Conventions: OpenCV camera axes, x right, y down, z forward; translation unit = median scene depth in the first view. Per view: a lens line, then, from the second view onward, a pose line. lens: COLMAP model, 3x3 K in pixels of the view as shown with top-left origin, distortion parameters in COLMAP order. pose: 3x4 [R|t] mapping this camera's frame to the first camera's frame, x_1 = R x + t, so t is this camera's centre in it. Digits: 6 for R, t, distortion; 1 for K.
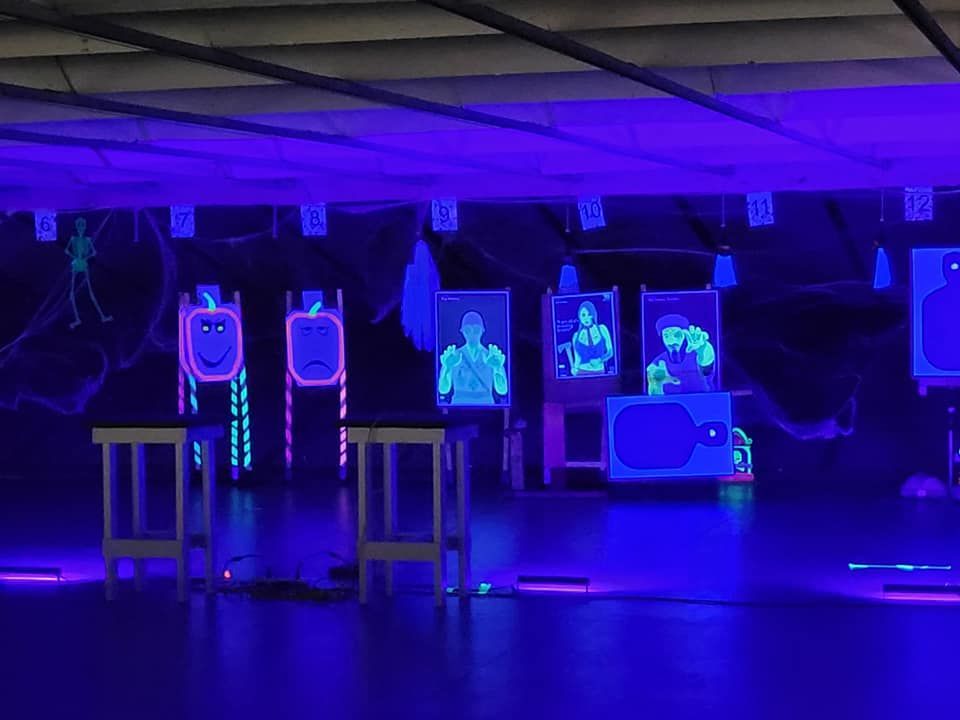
lens RADIAL K [[2337.9, 0, 479.2], [0, 2337.9, 358.2], [0, 0, 1]] dist [0.118003, 0.000000]
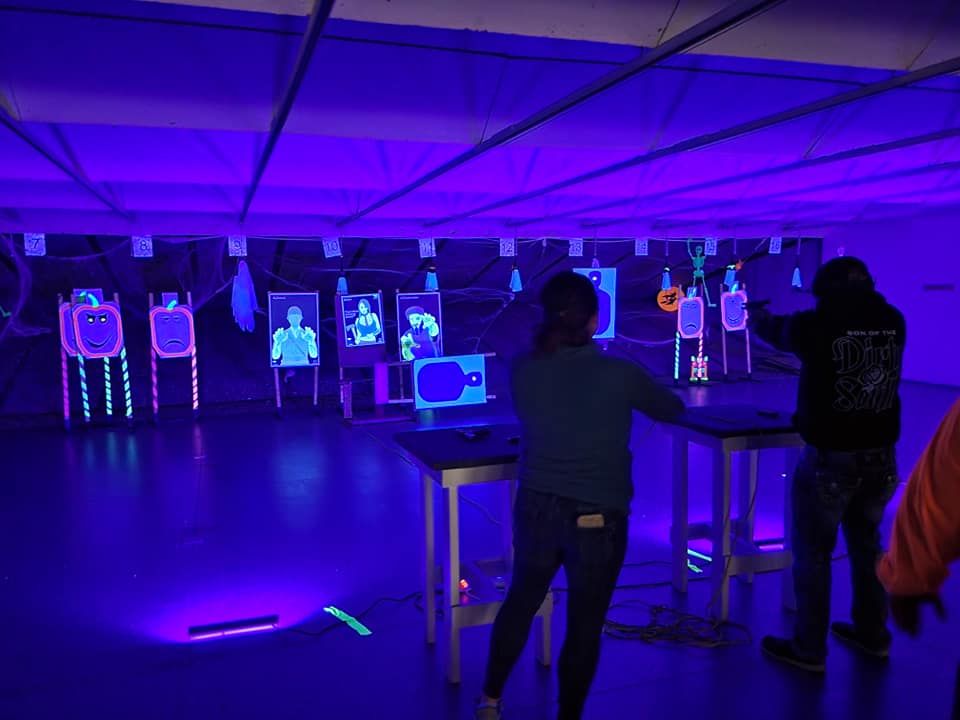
lens RADIAL K [[744.6, 0, 472.1], [0, 744.6, 354.9], [0, 0, 1]] dist [0.045141, -0.006128]
pose [[0.824377, -0.047617, 0.564035, -0.186322], [0.019460, 0.998251, 0.055831, -0.012739], [-0.565706, -0.035050, 0.823862, 0.512018]]
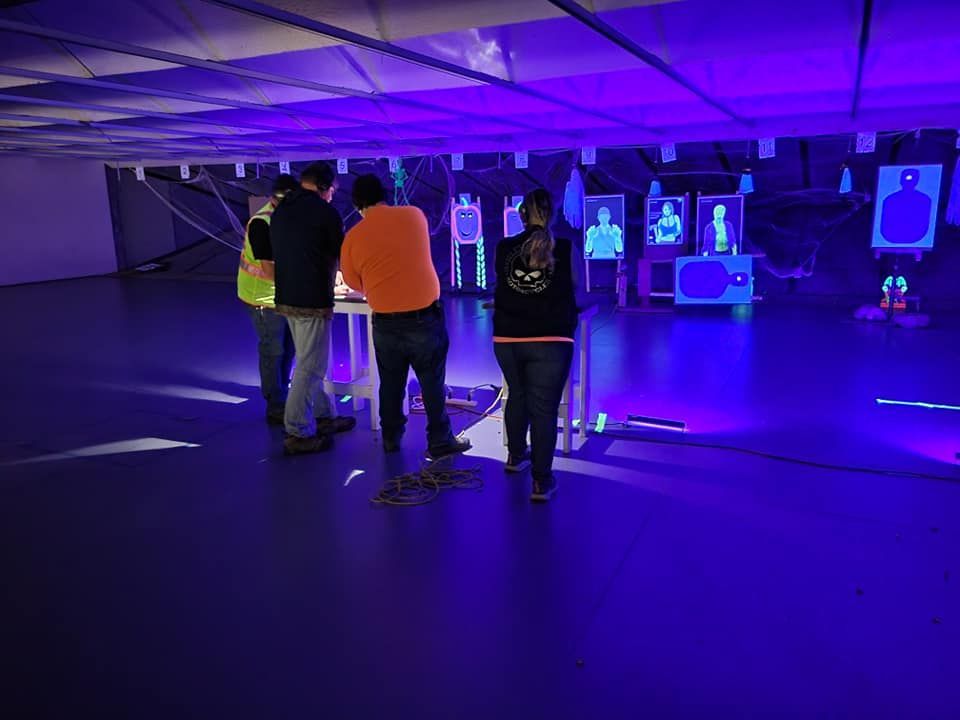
lens RADIAL K [[733.7, 0, 479.5], [0, 733.7, 359.6], [0, 0, 1]] dist [0.014487, 0.005873]
pose [[0.986167, 0.032013, -0.162634, -0.000113], [-0.001202, 0.982528, 0.186112, -0.009564], [0.165751, -0.183342, 0.968975, 0.396406]]
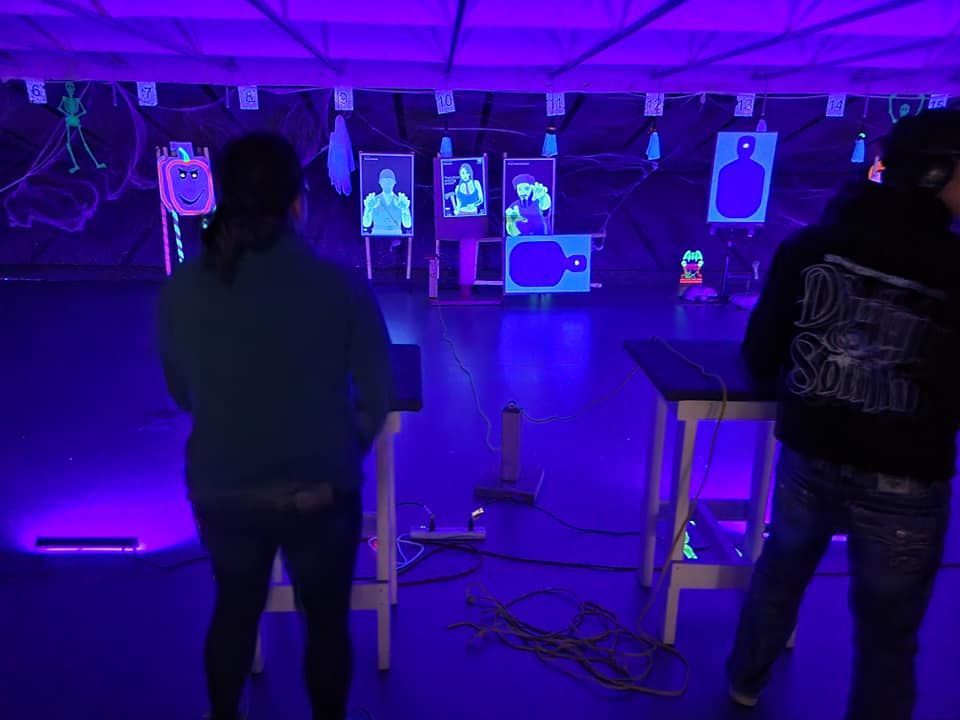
lens RADIAL K [[750.0, 0, 473.2], [0, 750.0, 363.5], [0, 0, 1]] dist [0.043980, -0.016680]
pose [[0.946998, -0.058680, 0.315835, -0.103778], [-0.019786, 0.970654, 0.239667, -0.015475], [-0.320630, -0.233213, 0.918046, 0.527166]]
